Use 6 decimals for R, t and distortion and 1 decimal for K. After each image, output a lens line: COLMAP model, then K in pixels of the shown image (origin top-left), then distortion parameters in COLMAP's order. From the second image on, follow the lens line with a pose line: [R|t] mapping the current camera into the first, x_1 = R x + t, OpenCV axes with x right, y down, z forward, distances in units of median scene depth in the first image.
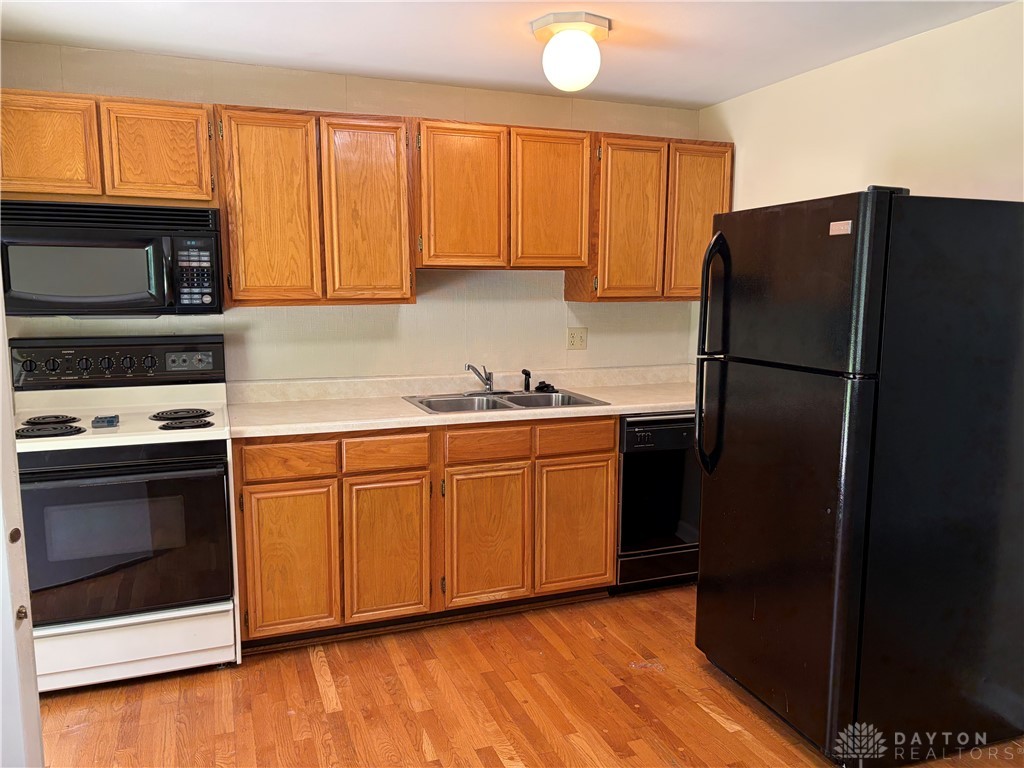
lens RADIAL K [[773.2, 0, 514.4], [0, 773.2, 396.2], [0, 0, 1]] dist [0.035270, -0.005593]
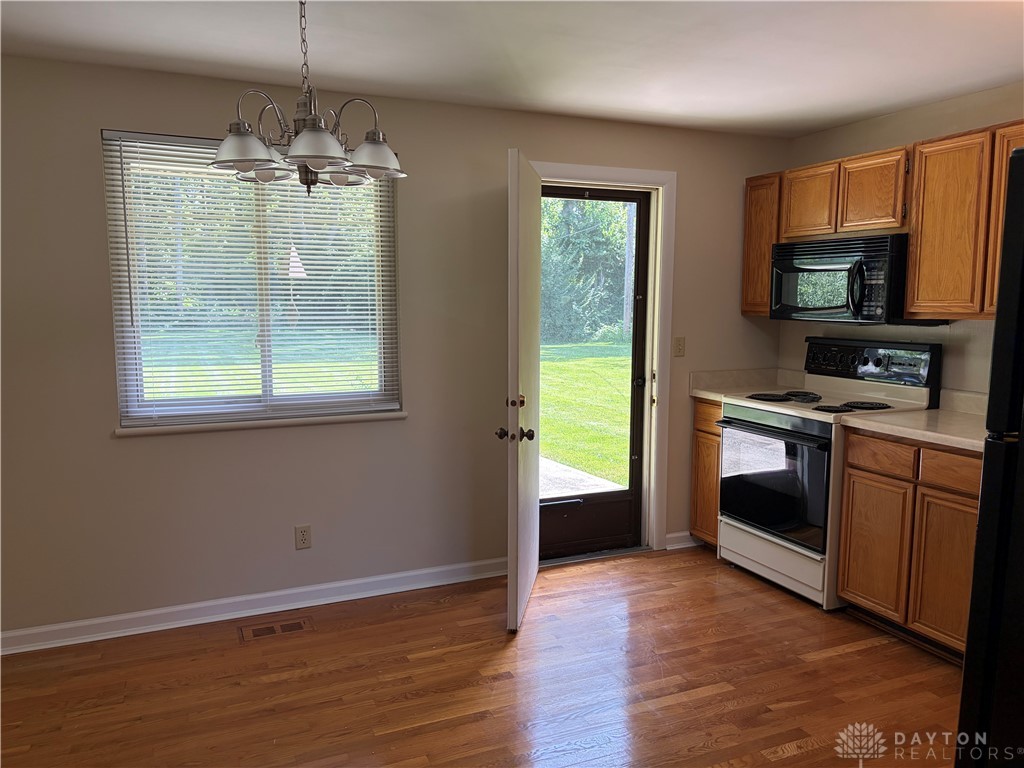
lens RADIAL K [[773.2, 0, 514.4], [0, 773.2, 396.2], [0, 0, 1]] dist [0.035270, -0.005593]
pose [[0.048302, 0.125901, -0.990866, 0.778949], [-0.148069, 0.981966, 0.117552, -0.054485], [0.987797, 0.141038, 0.066073, 0.389113]]
